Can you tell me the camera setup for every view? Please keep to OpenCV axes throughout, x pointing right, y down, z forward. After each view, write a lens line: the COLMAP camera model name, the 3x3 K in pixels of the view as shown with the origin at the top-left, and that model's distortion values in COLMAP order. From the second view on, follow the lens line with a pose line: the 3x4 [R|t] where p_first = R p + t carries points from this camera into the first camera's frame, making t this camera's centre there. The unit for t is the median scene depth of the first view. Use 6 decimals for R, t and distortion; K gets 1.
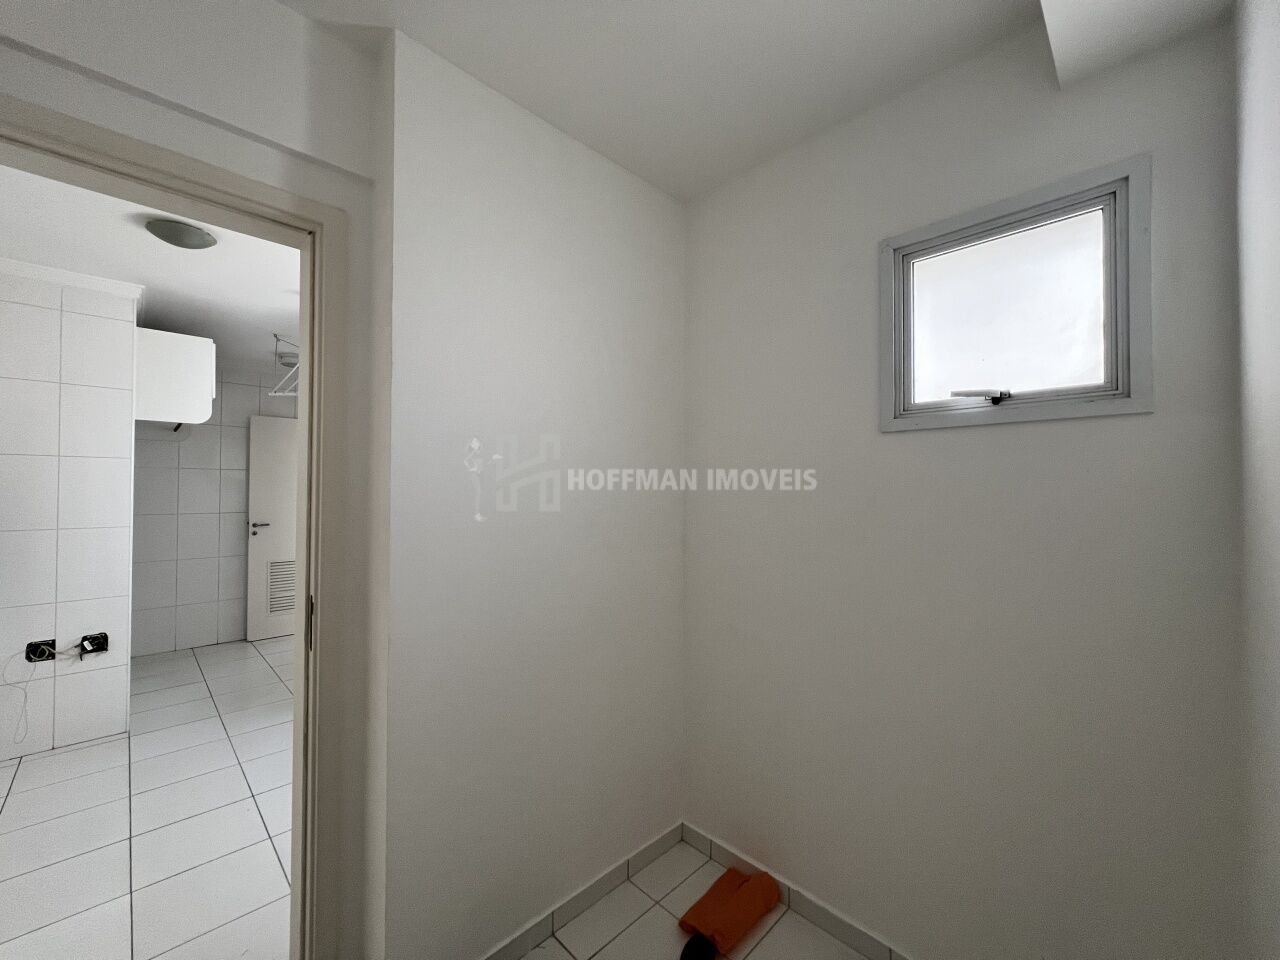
lens RADIAL K [[510.3, 0, 640.0], [0, 510.3, 480.0], [0, 0, 1]] dist [0.000427, 0.000435]
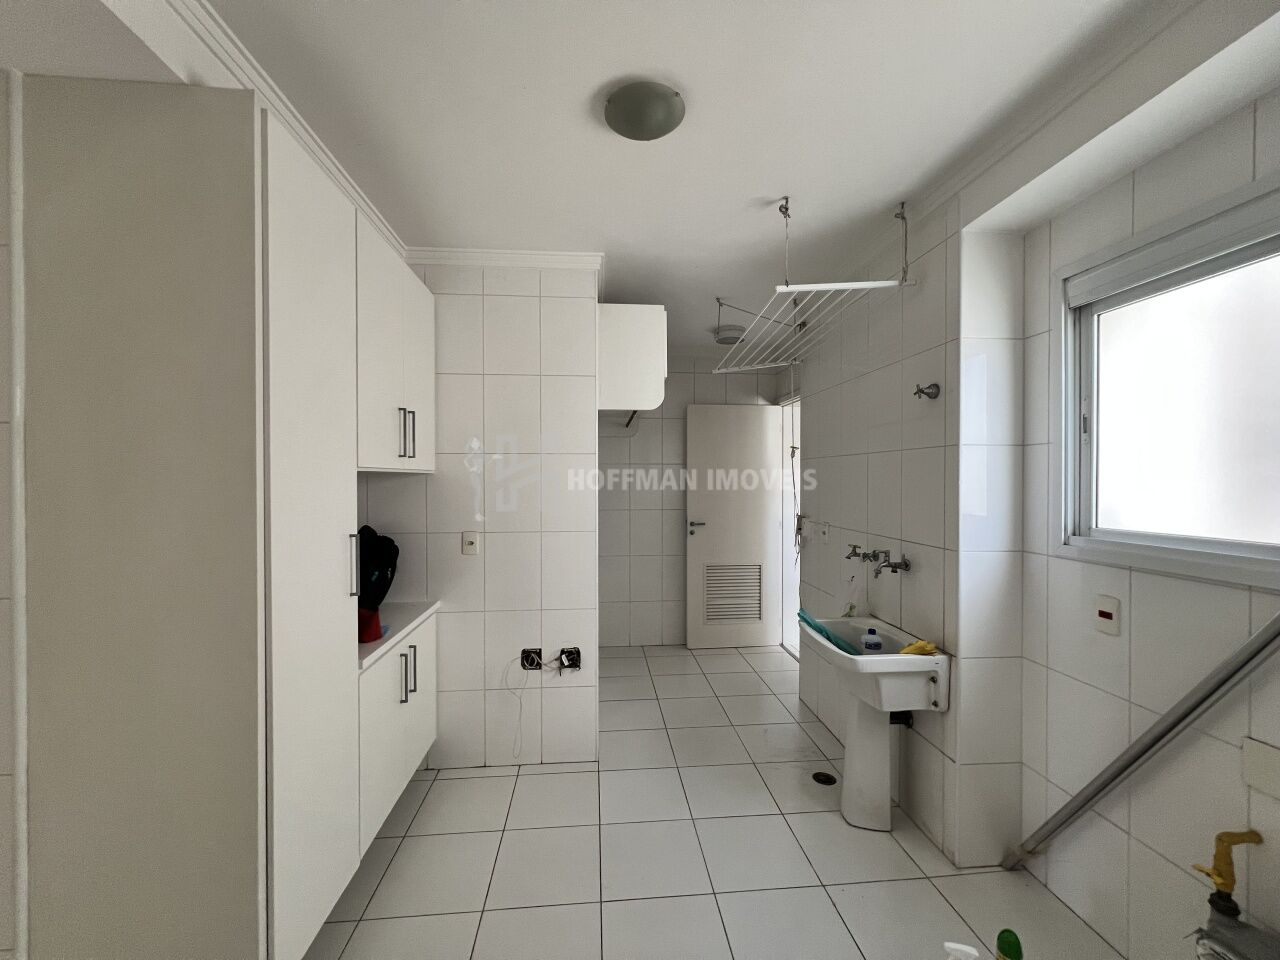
lens RADIAL K [[510.3, 0, 640.0], [0, 510.3, 480.0], [0, 0, 1]] dist [0.000427, 0.000435]
pose [[0.765745, -0.000167, -0.643144, -0.376353], [0.013674, 0.999778, 0.016021, -0.010768], [0.642999, -0.021062, 0.765578, 0.379785]]
